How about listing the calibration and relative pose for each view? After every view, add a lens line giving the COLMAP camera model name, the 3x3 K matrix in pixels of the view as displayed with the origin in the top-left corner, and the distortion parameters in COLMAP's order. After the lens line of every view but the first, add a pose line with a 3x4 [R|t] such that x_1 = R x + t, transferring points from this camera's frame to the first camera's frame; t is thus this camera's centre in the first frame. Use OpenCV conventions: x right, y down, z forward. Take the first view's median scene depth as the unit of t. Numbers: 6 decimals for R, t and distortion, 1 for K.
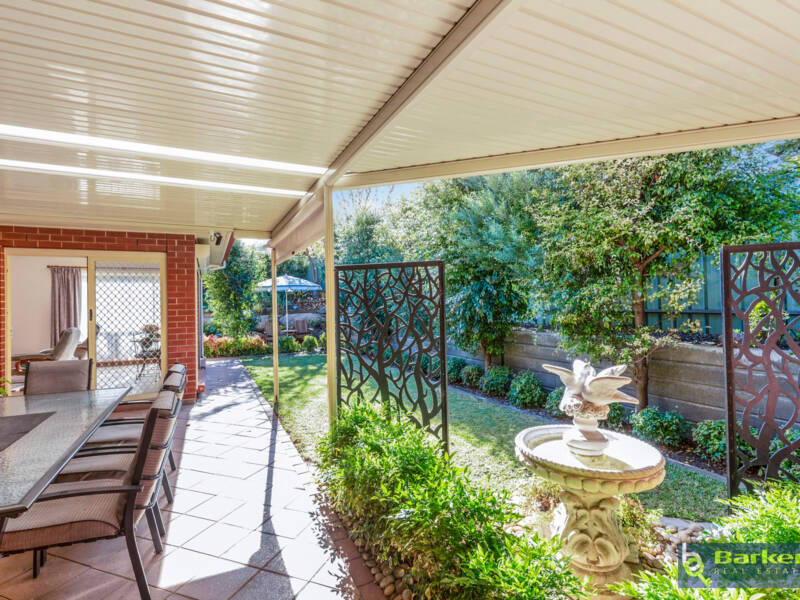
lens RADIAL K [[389.5, 0, 397.0], [0, 389.5, 294.8], [0, 0, 1]] dist [0.000517, -0.000247]
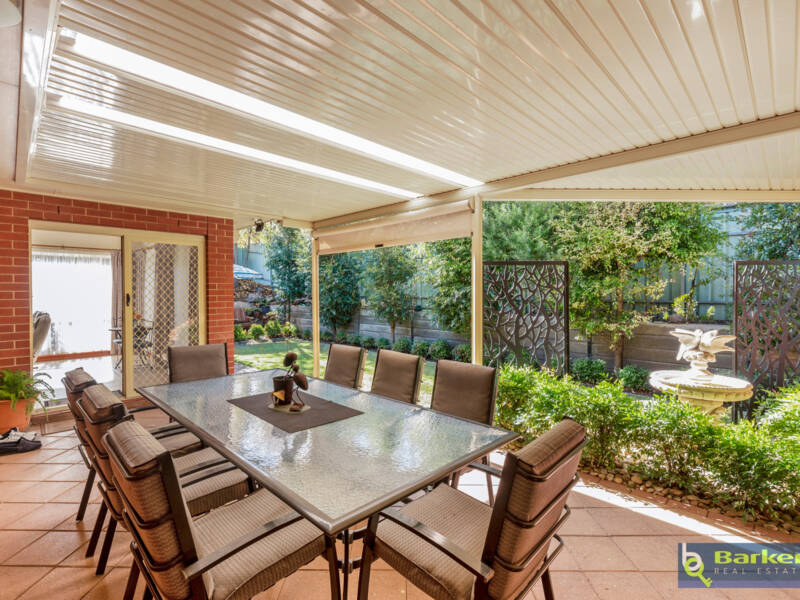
lens RADIAL K [[376.5, 0, 399.1], [0, 376.5, 286.9], [0, 0, 1]] dist [0.021438, 0.000095]
pose [[0.944717, 0.018630, 0.327357, -0.574095], [-0.020269, 0.999793, 0.001594, 0.007797], [-0.327260, -0.008141, 0.944899, -0.054748]]
